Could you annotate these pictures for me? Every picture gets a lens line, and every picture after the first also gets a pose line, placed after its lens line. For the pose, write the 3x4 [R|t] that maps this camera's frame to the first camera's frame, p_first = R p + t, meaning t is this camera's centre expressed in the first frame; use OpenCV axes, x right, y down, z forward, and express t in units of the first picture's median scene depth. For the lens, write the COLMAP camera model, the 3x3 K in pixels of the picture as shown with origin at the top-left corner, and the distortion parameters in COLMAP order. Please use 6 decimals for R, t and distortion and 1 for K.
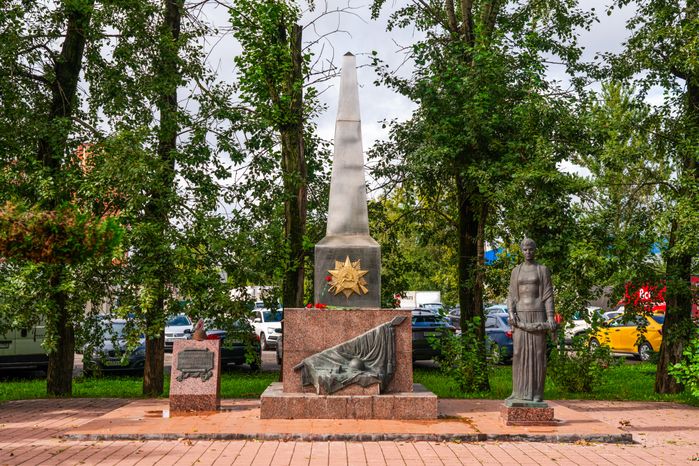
lens RADIAL K [[1001.7, 0, 349.9], [0, 1001.7, 246.9], [0, 0, 1]] dist [0.184788, -0.003620]
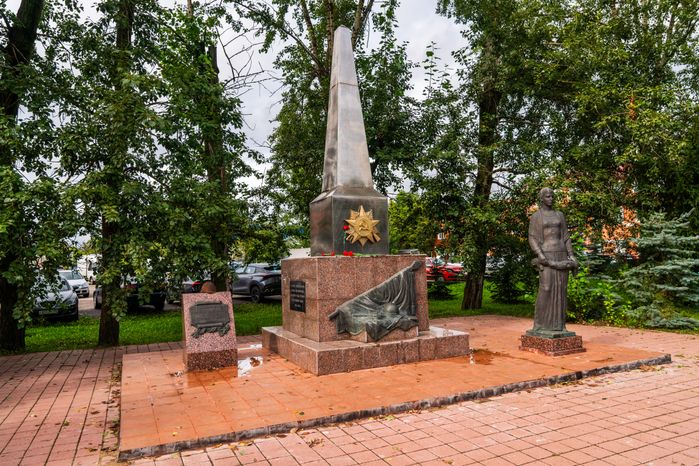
lens RADIAL K [[478.3, 0, 349.5], [0, 478.3, 233.0], [0, 0, 1]] dist [-0.000540, 0.001075]
pose [[0.912574, -0.005045, 0.408881, -0.229387], [0.007959, 0.999954, -0.005426, 0.041222], [-0.408835, 0.008206, 0.912572, 0.562299]]
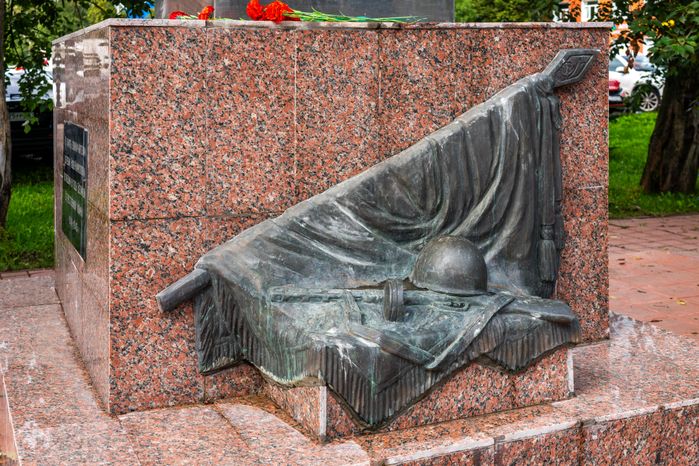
lens RADIAL K [[861.0, 0, 347.4], [0, 861.0, 144.9], [0, 0, 1]] dist [0.096944, 0.007519]
pose [[0.929638, -0.041642, 0.366114, -0.084848], [-0.013023, 0.989260, 0.145584, 0.061556], [-0.368245, -0.140108, 0.919111, 0.822137]]
